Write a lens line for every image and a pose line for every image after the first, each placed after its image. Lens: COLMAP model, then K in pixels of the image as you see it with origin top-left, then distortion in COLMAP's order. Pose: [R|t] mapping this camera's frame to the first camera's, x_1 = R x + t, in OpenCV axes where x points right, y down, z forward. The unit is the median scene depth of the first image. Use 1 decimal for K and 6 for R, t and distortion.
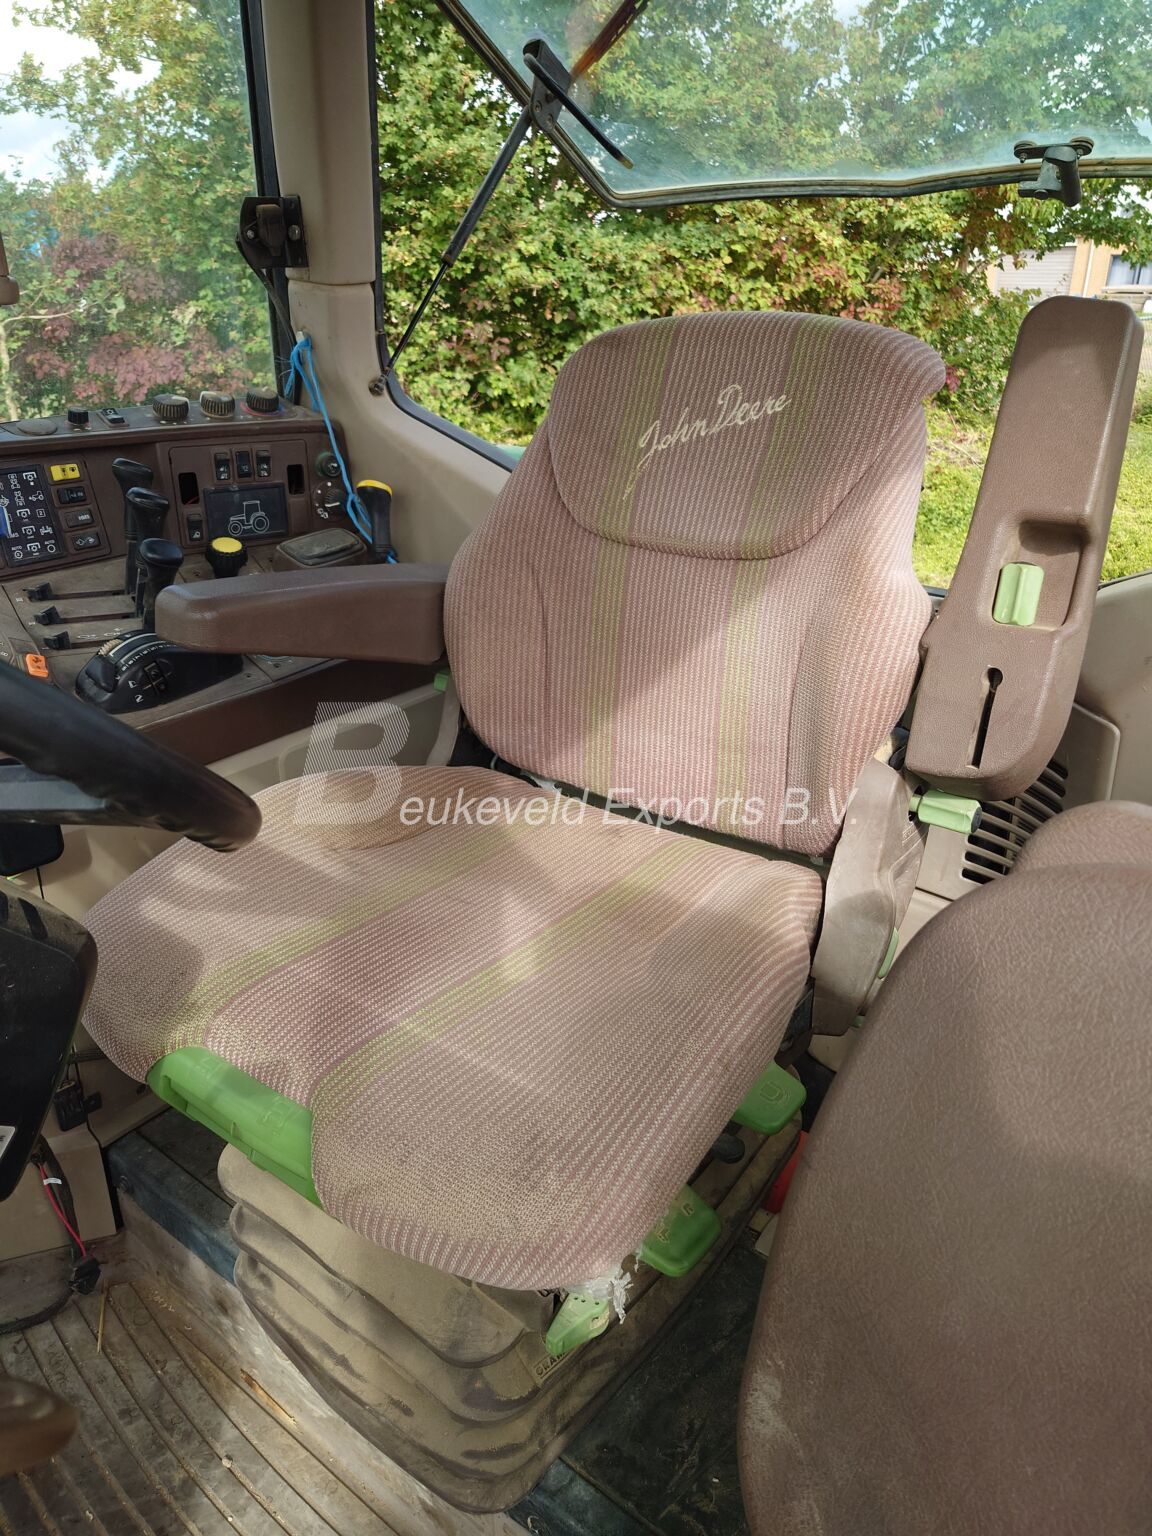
lens RADIAL K [[1171.9, 0, 609.9], [0, 1171.9, 756.8], [0, 0, 1]] dist [-0.006480, 0.009822]
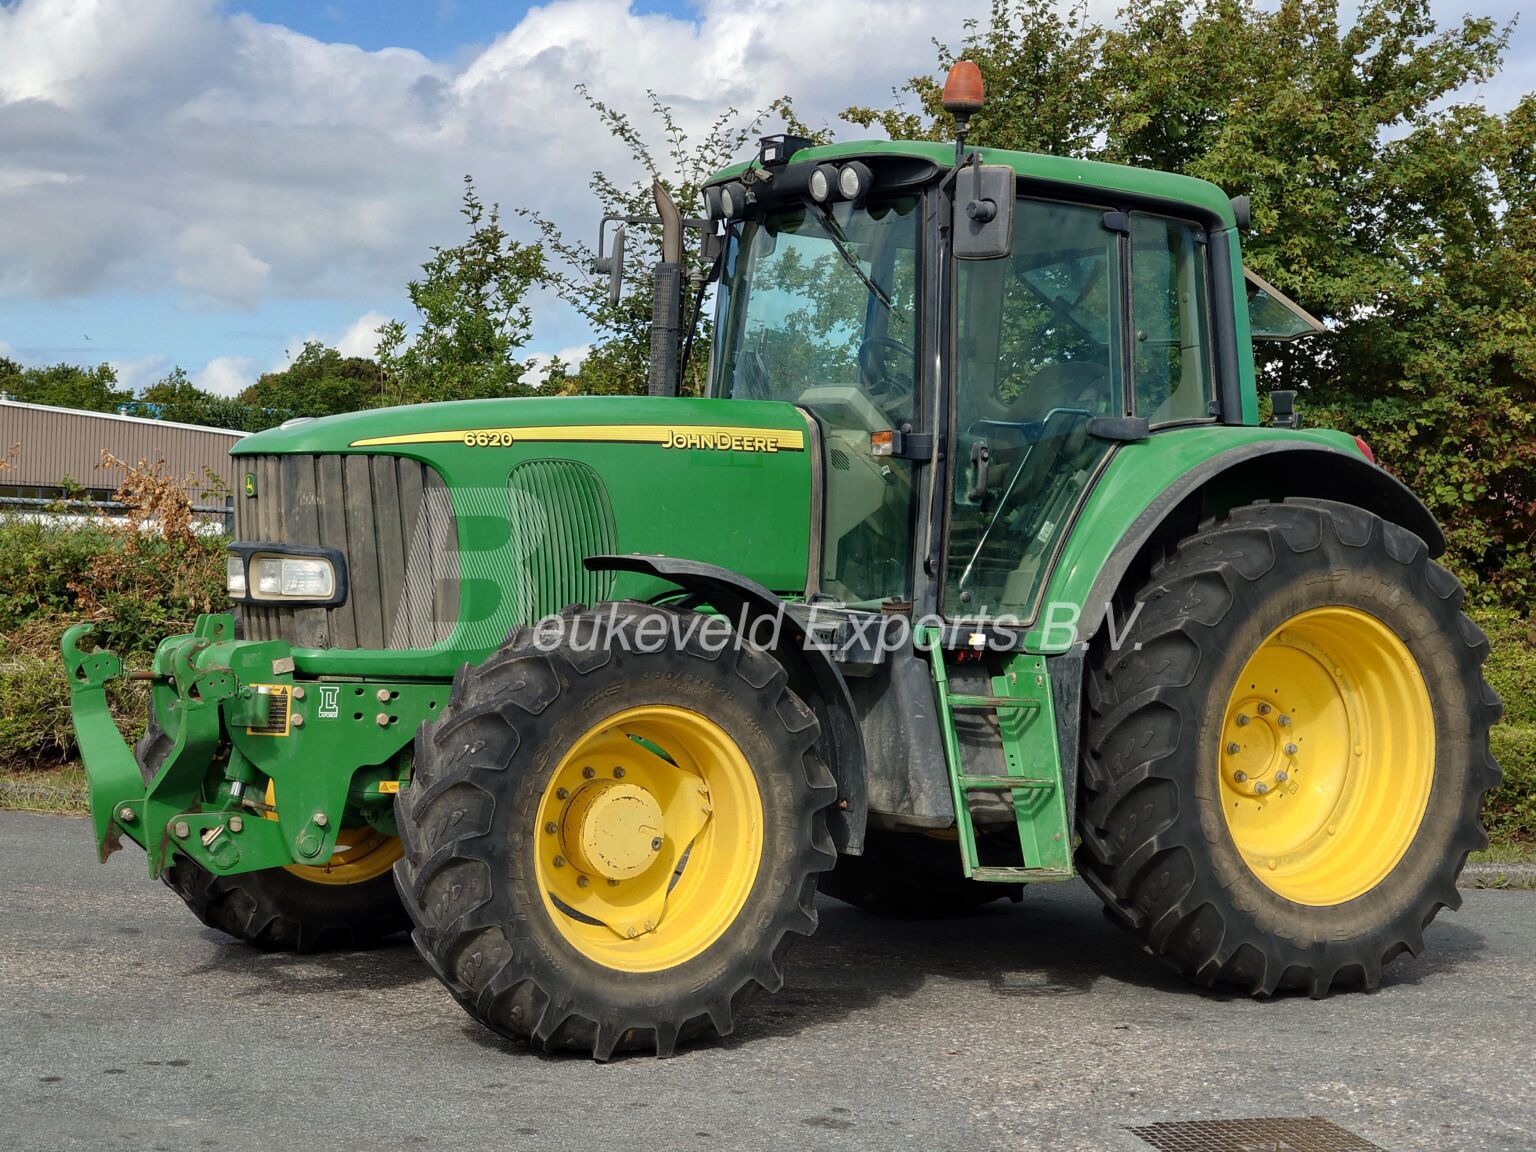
lens RADIAL K [[2746.6, 0, 768.0], [0, 2746.6, 576.0], [0, 0, 1]] dist [0.184628, -0.376949]
pose [[0.945582, 0.052743, -0.321081, 0.339329], [-0.170061, 0.921382, -0.349476, 0.586425], [0.277406, 0.385062, 0.880212, -1.140440]]
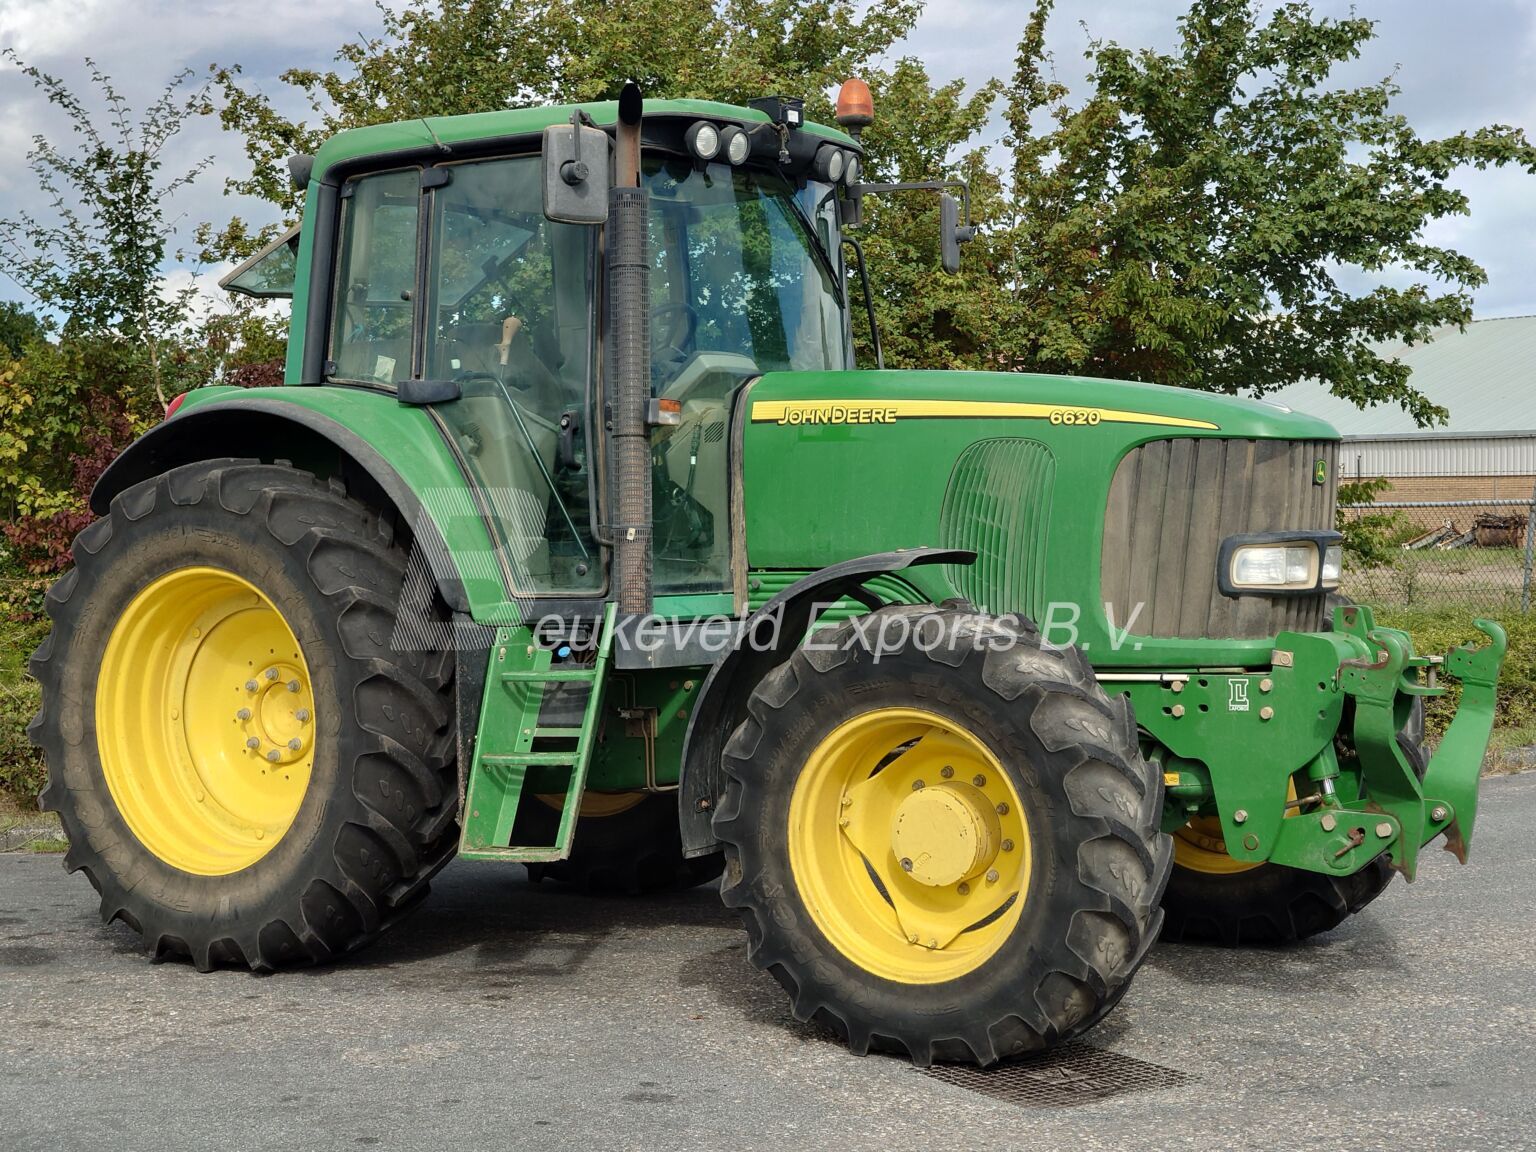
lens RADIAL K [[2746.6, 0, 768.0], [0, 2746.6, 576.0], [0, 0, 1]] dist [0.184628, -0.376949]
pose [[0.998275, 0.000785, -0.058705, 0.154925], [-0.022123, 0.931235, -0.363746, 0.600552], [0.054383, 0.364418, 0.929646, -1.167448]]
